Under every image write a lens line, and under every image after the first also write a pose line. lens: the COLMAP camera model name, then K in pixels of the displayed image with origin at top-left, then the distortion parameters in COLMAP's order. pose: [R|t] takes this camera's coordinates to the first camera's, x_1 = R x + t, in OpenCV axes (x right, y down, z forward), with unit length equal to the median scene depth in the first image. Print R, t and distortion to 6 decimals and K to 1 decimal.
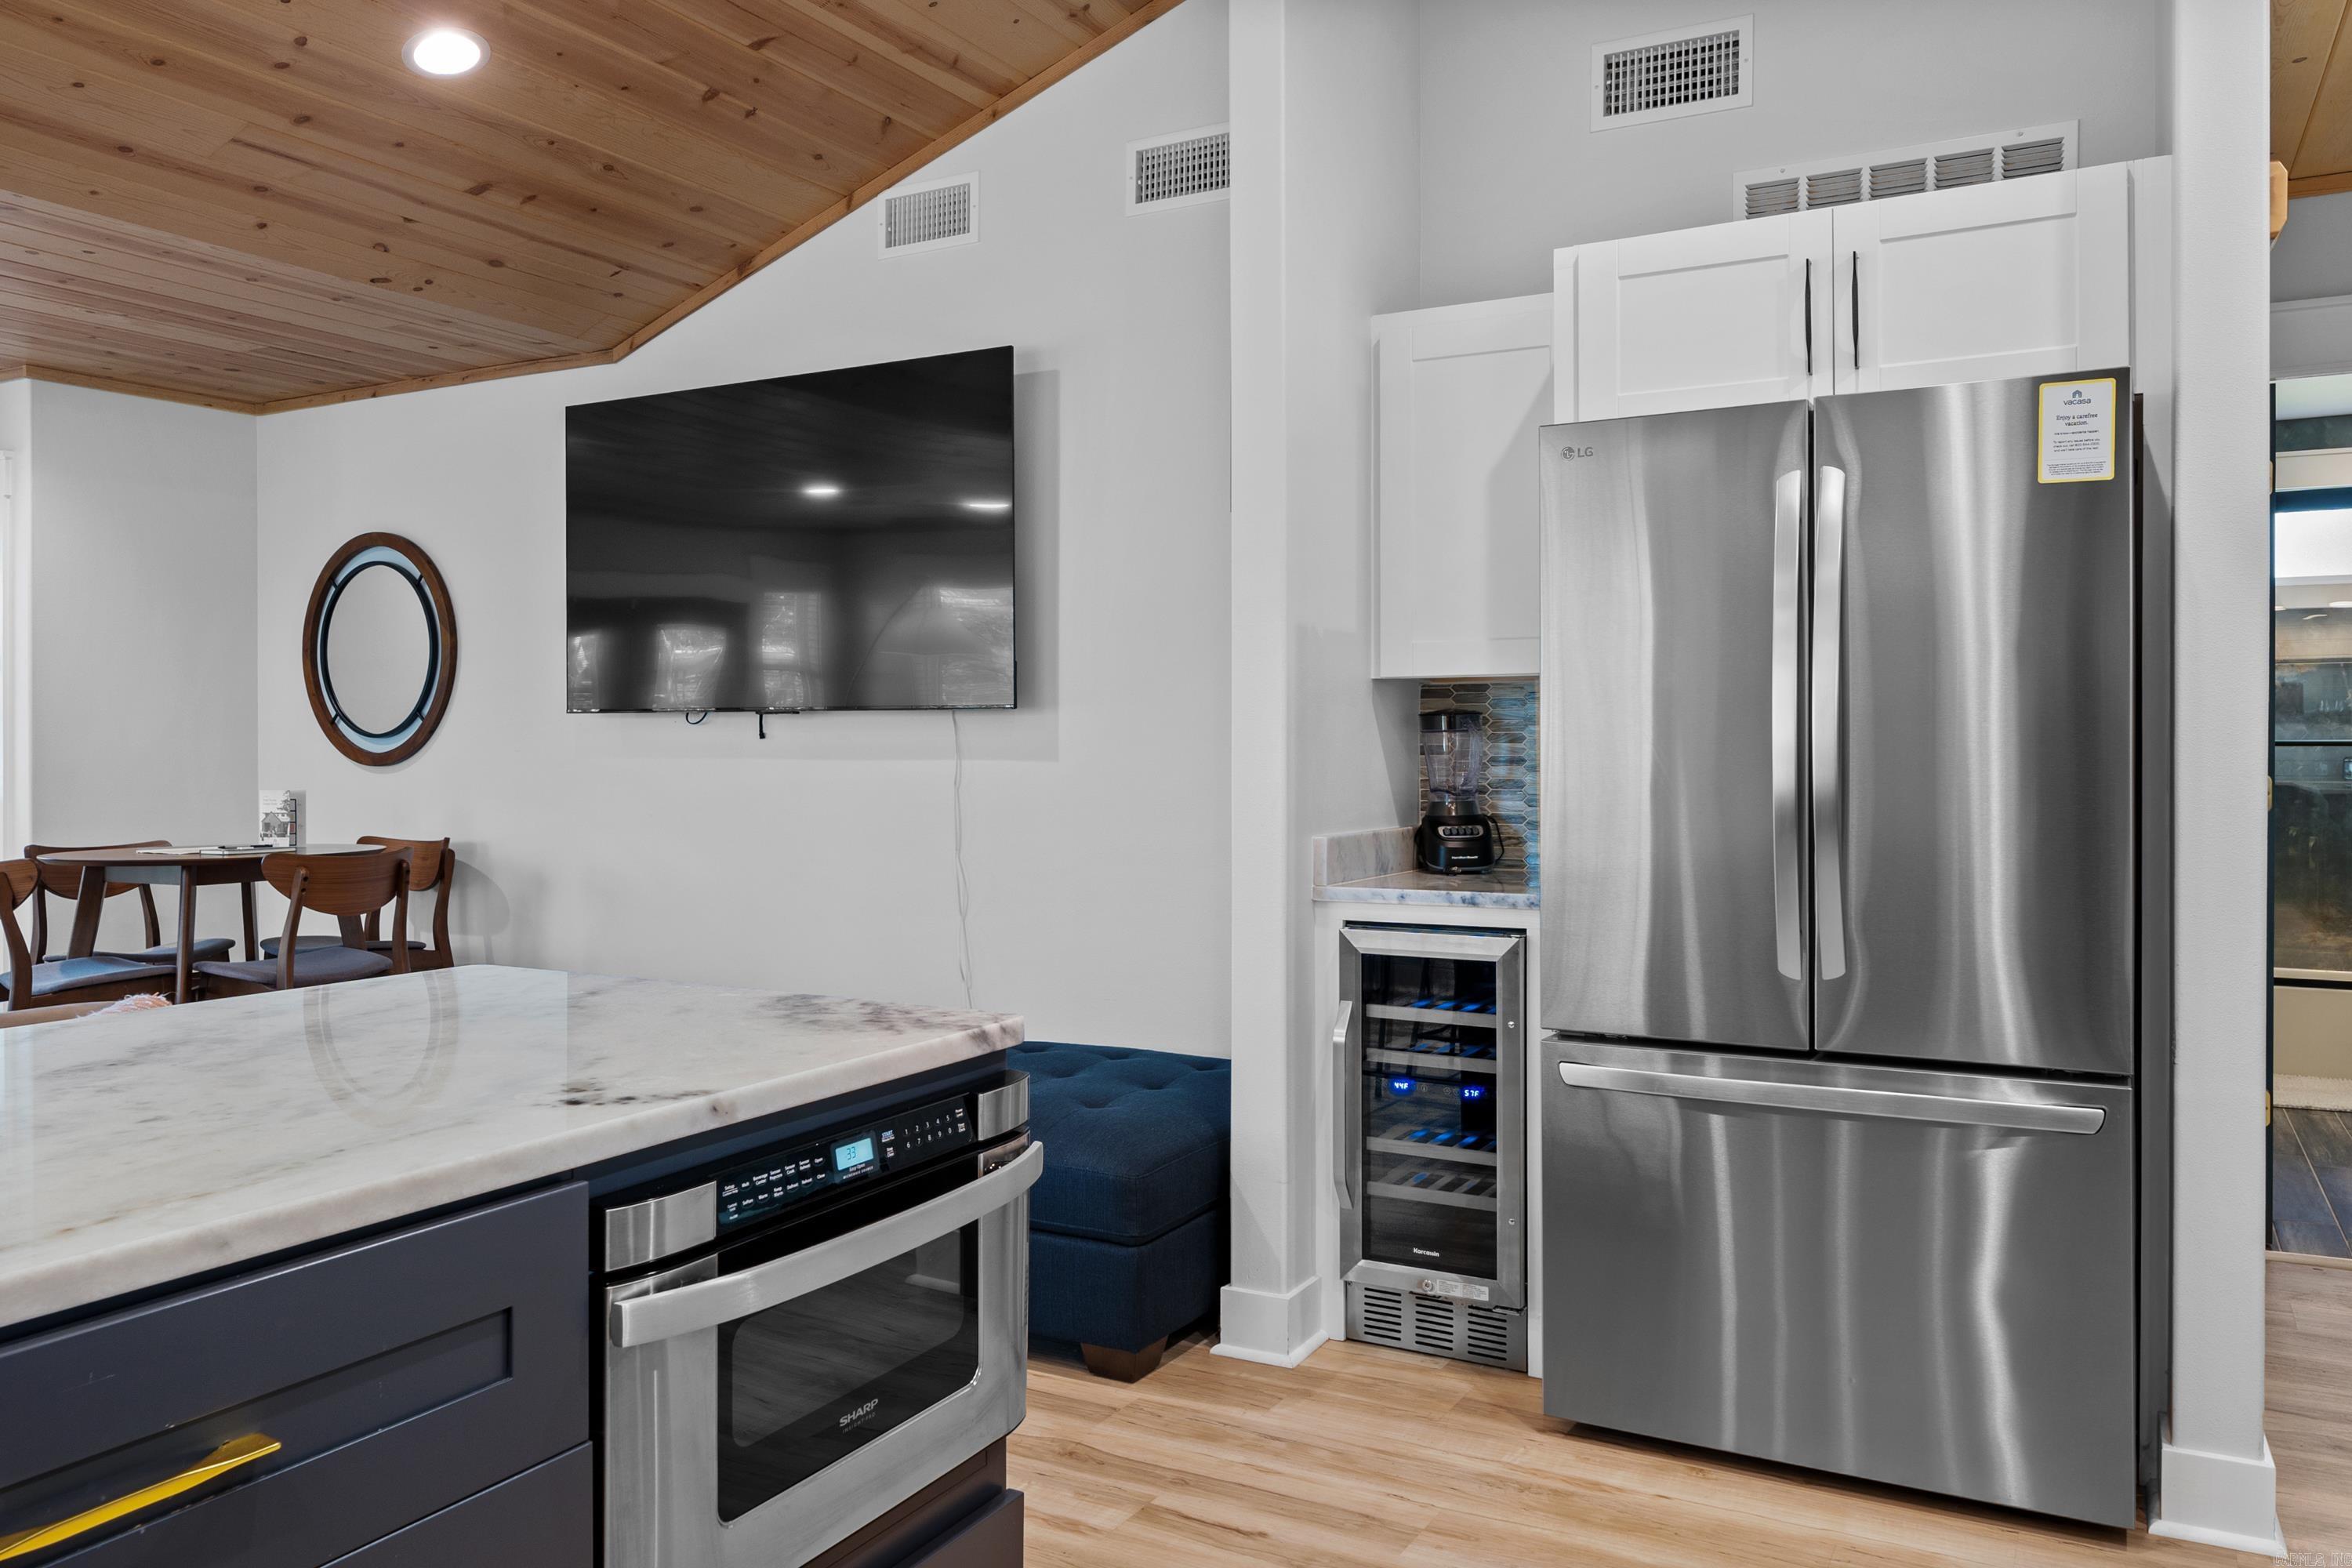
lens RADIAL K [[1698.0, 0, 1165.9], [0, 1698.0, 750.2], [0, 0, 1]] dist [0.002201, 0.002513]
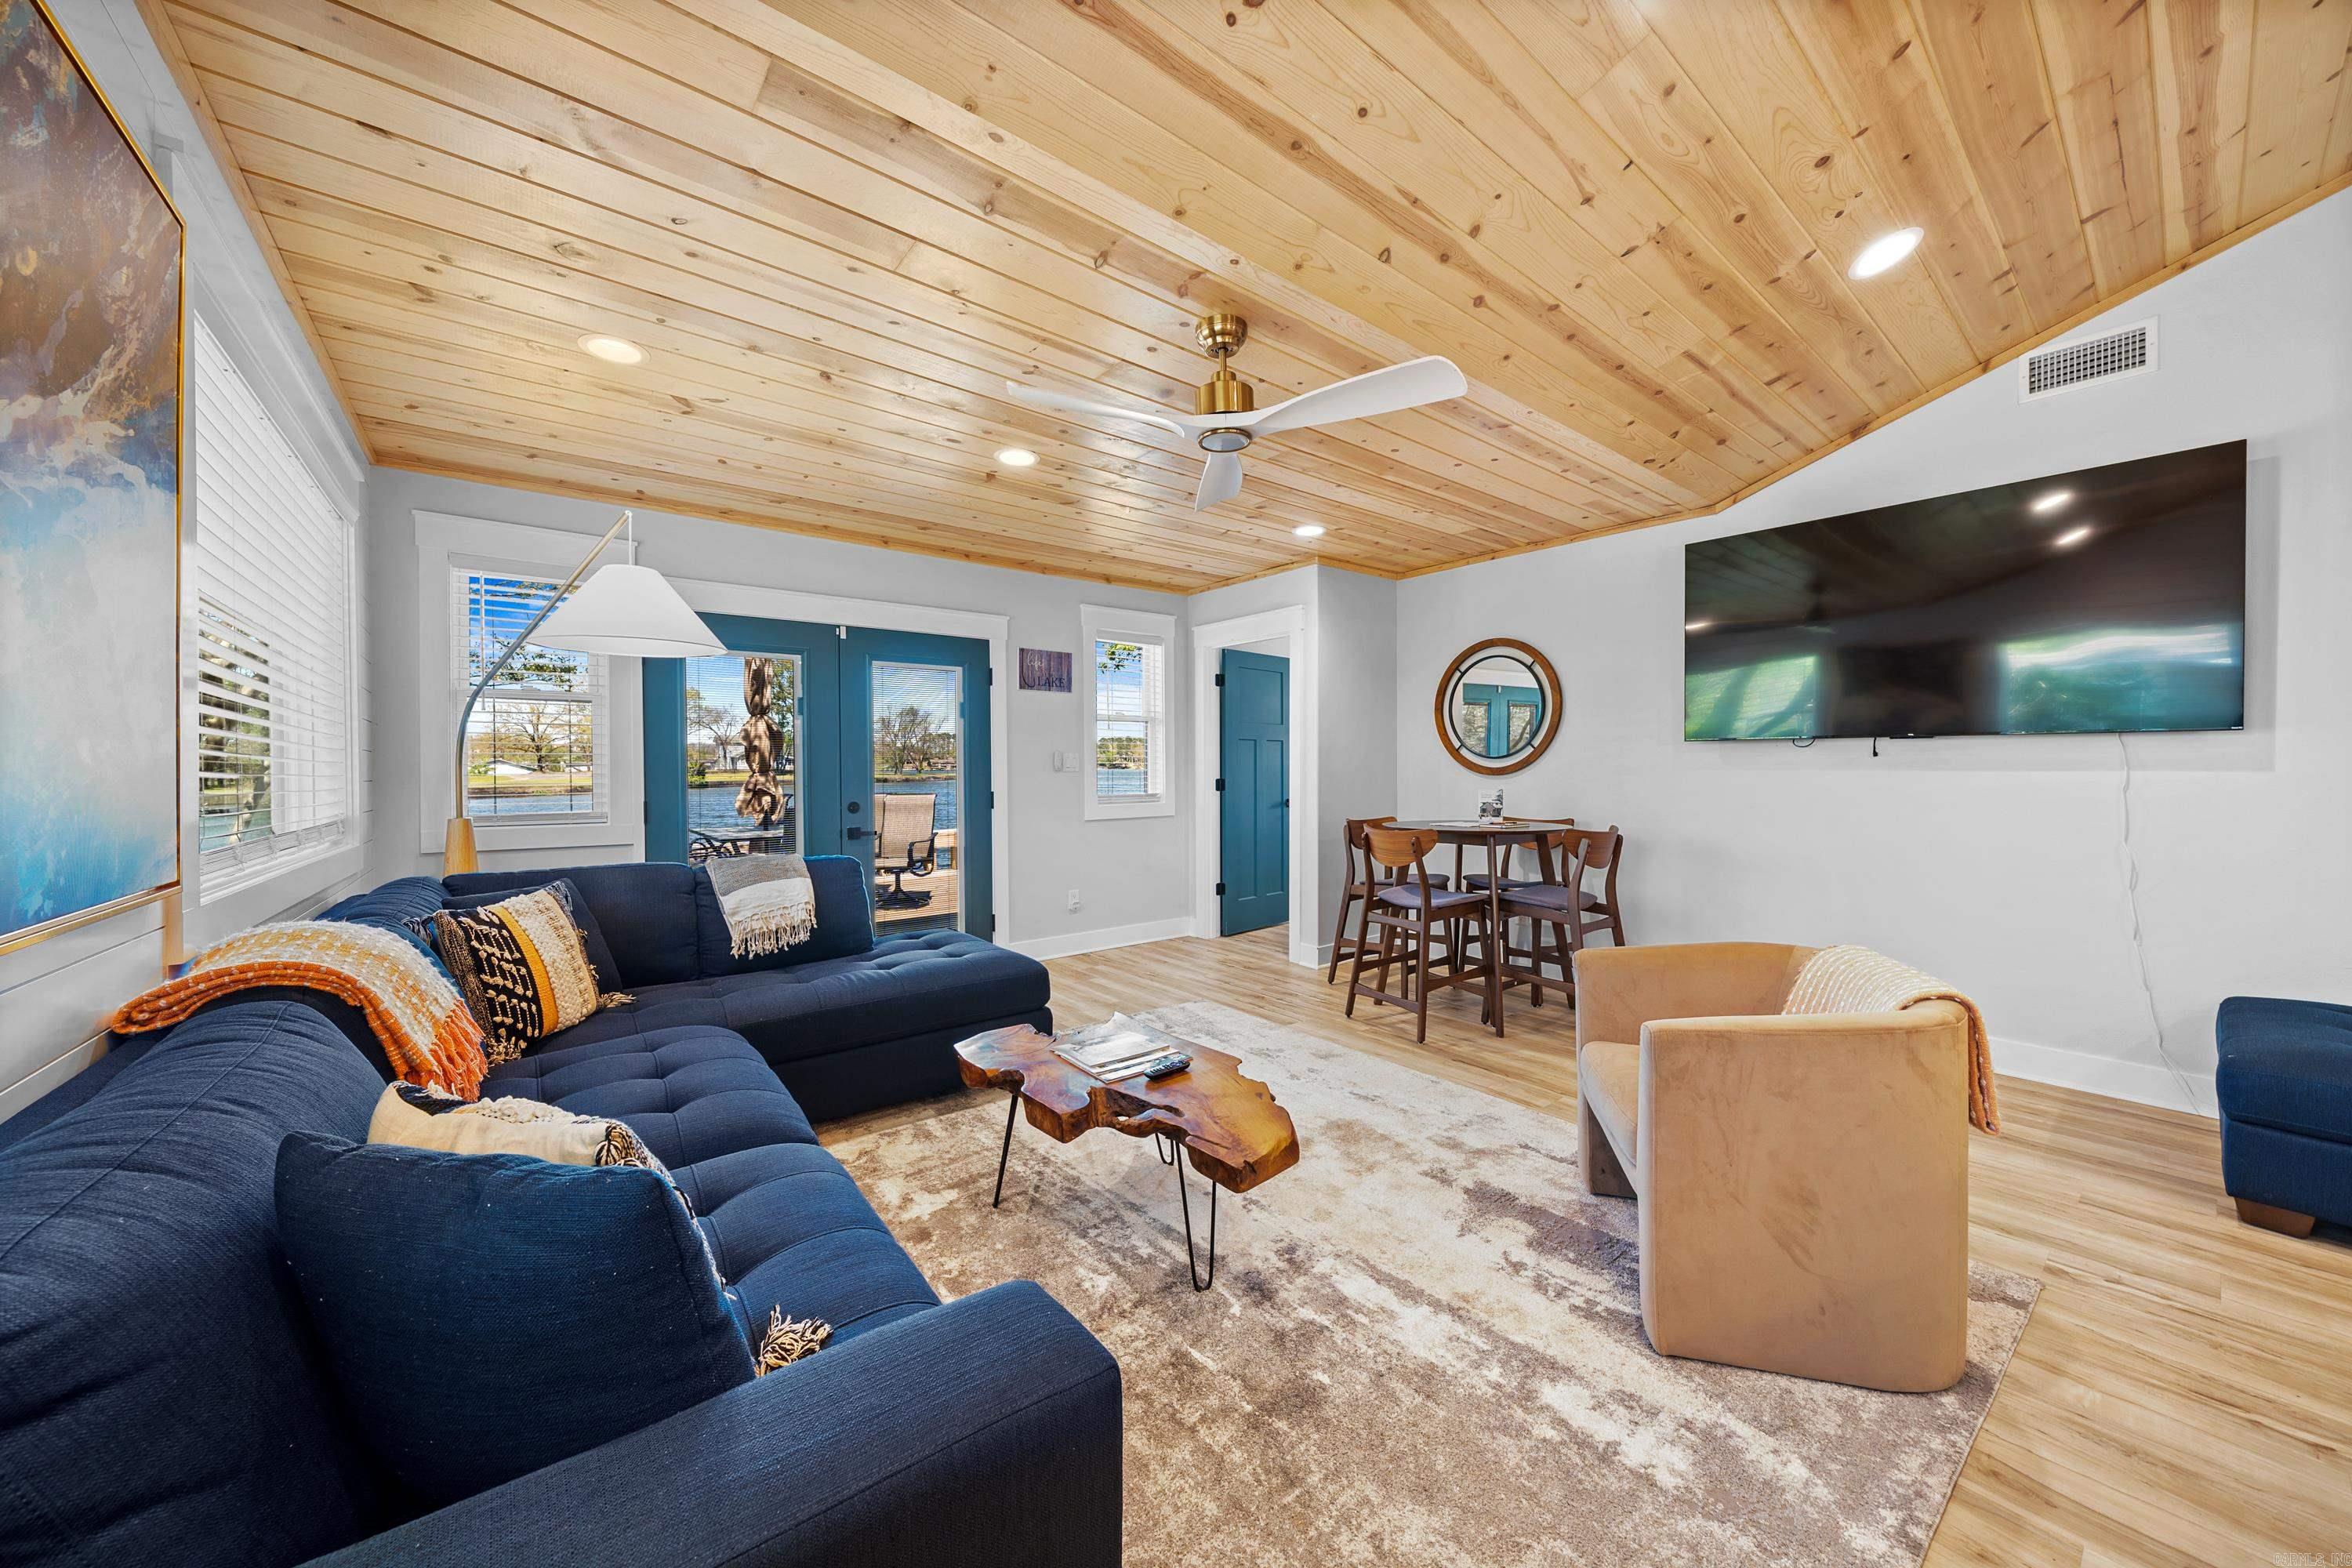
lens RADIAL K [[824.7, 0, 1170.0], [0, 824.7, 779.6], [0, 0, 1]] dist [-0.006983, 0.000031]
pose [[0.924877, 0.003320, -0.380253, -0.614949], [0.001474, 0.999923, 0.012315, 0.004438], [0.380264, -0.011951, 0.924801, 0.145240]]
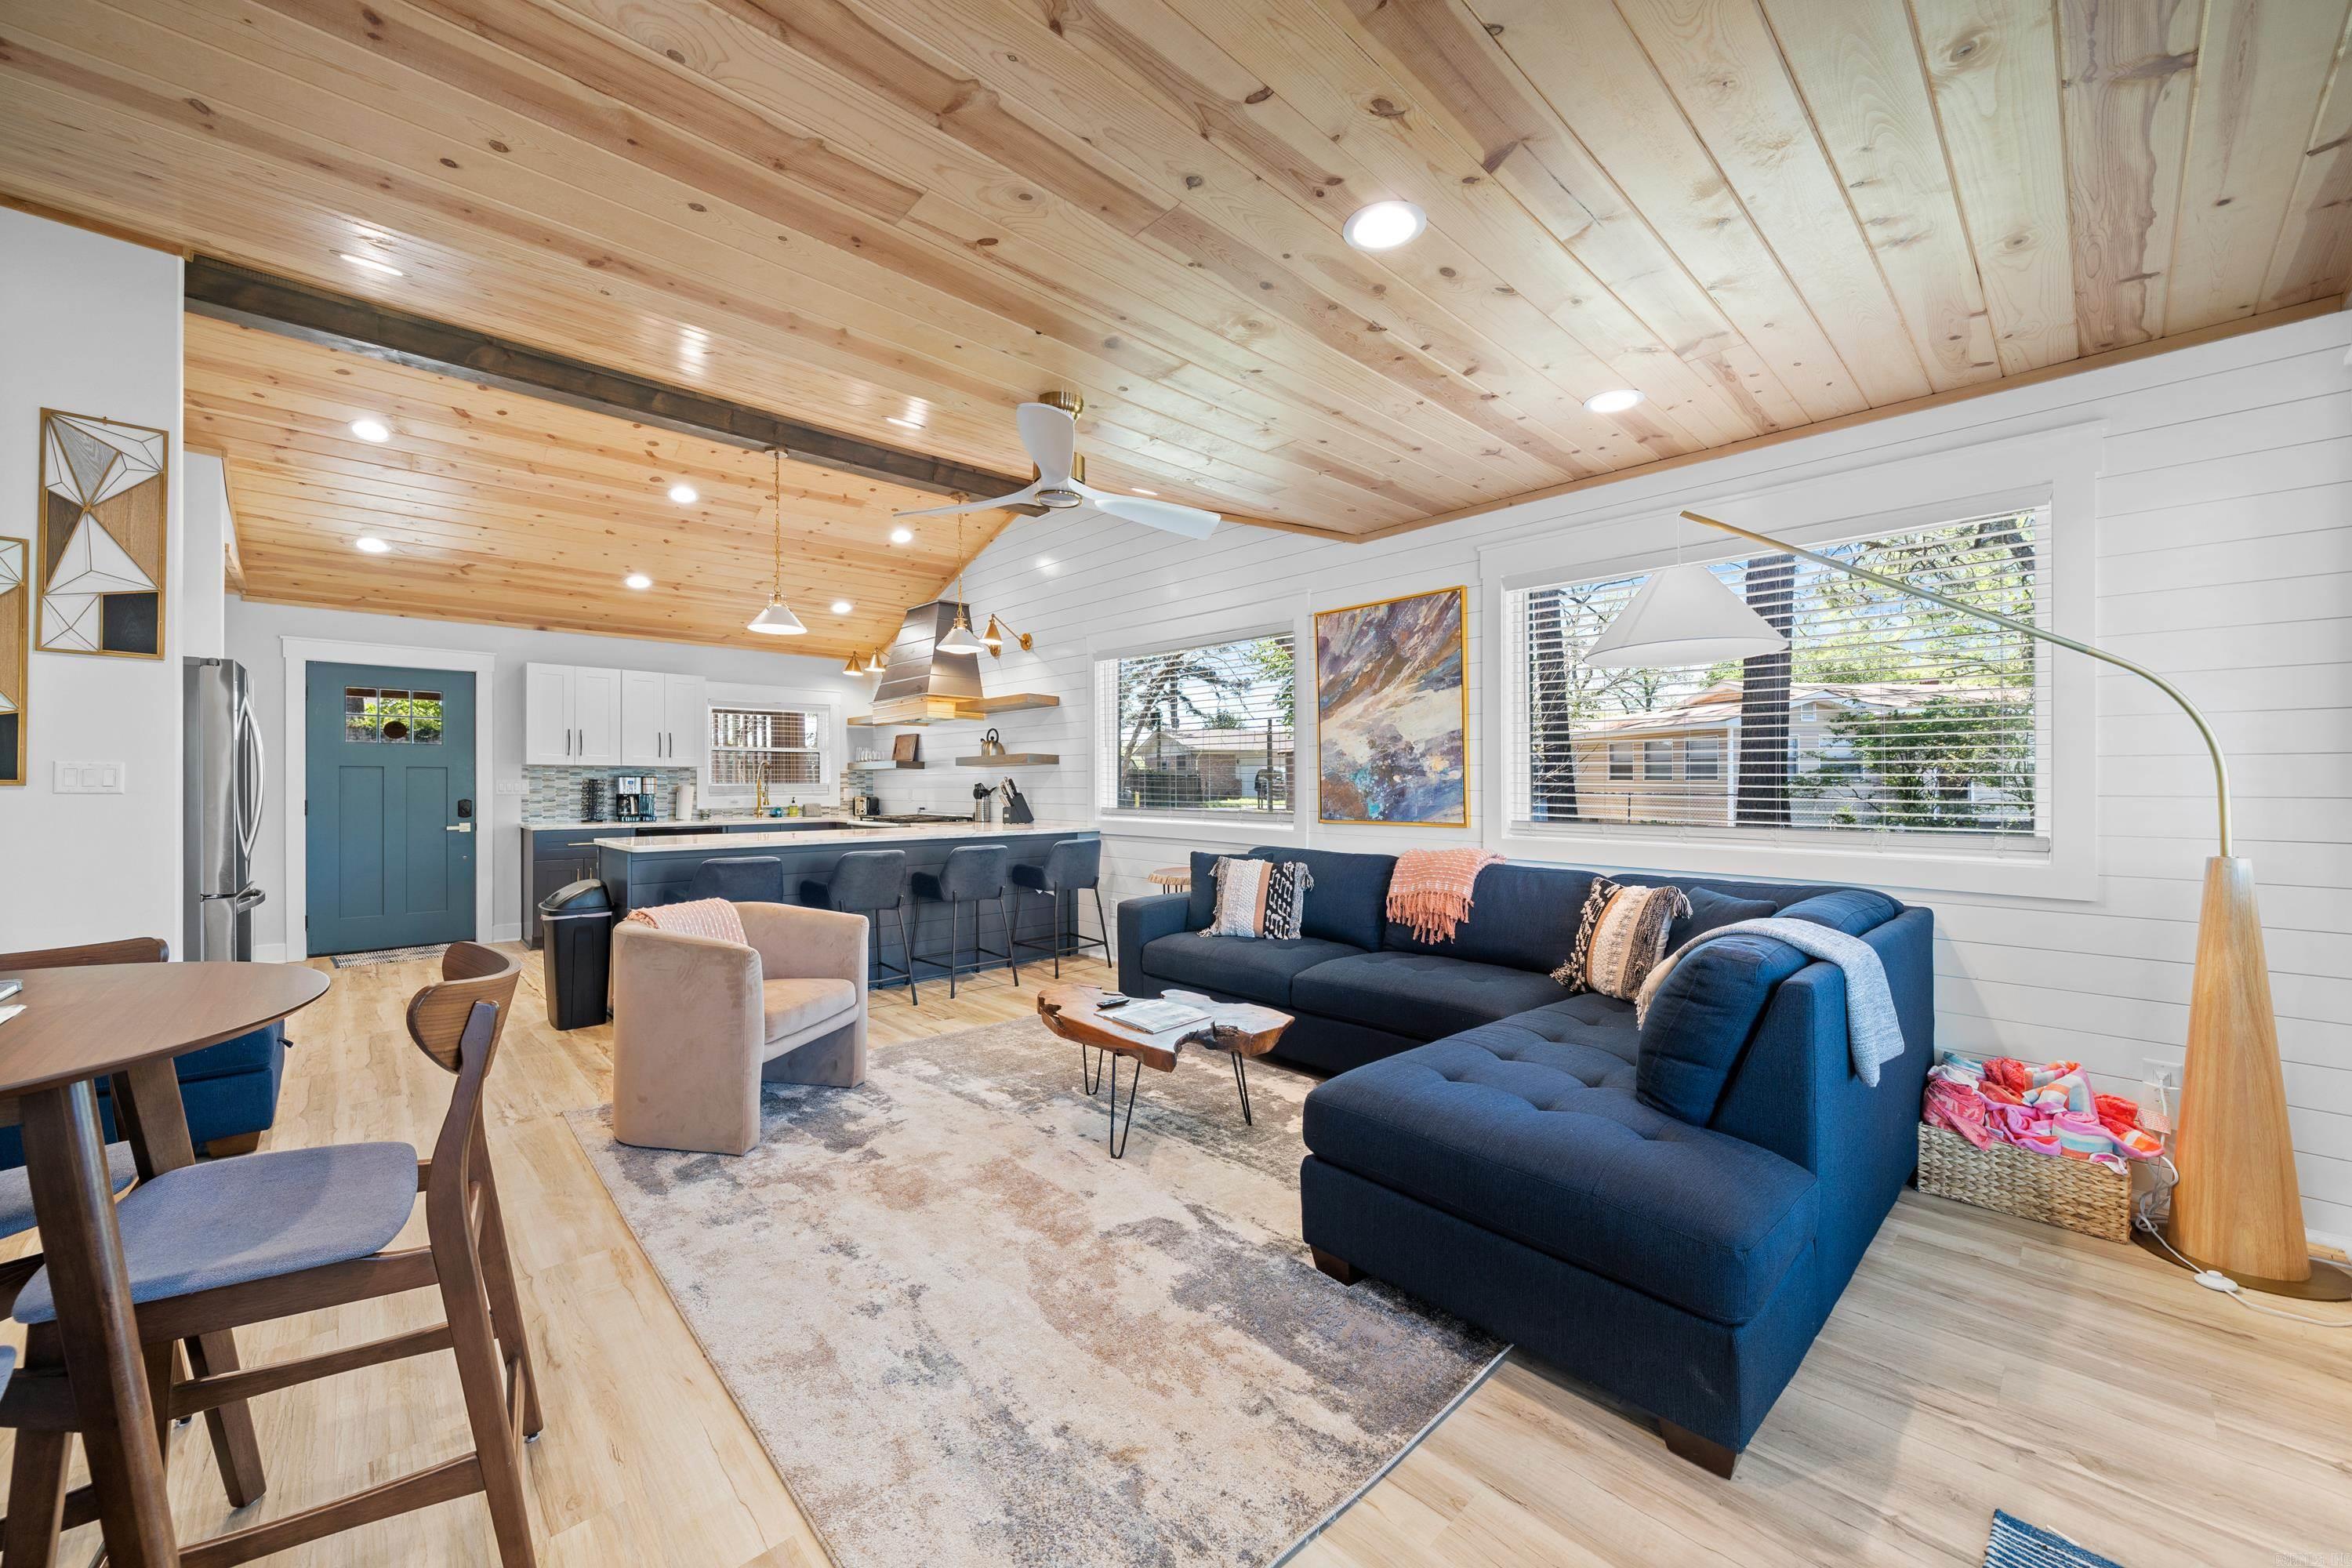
lens RADIAL K [[883.0, 0, 1178.3], [0, 883.0, 786.7], [0, 0, 1]] dist [-0.002620, -0.000111]
pose [[-0.954439, 0.003094, 0.298389, -1.073214], [0.004676, 0.999979, 0.004585, 0.001414], [-0.298368, 0.005771, -0.954433, 1.278744]]
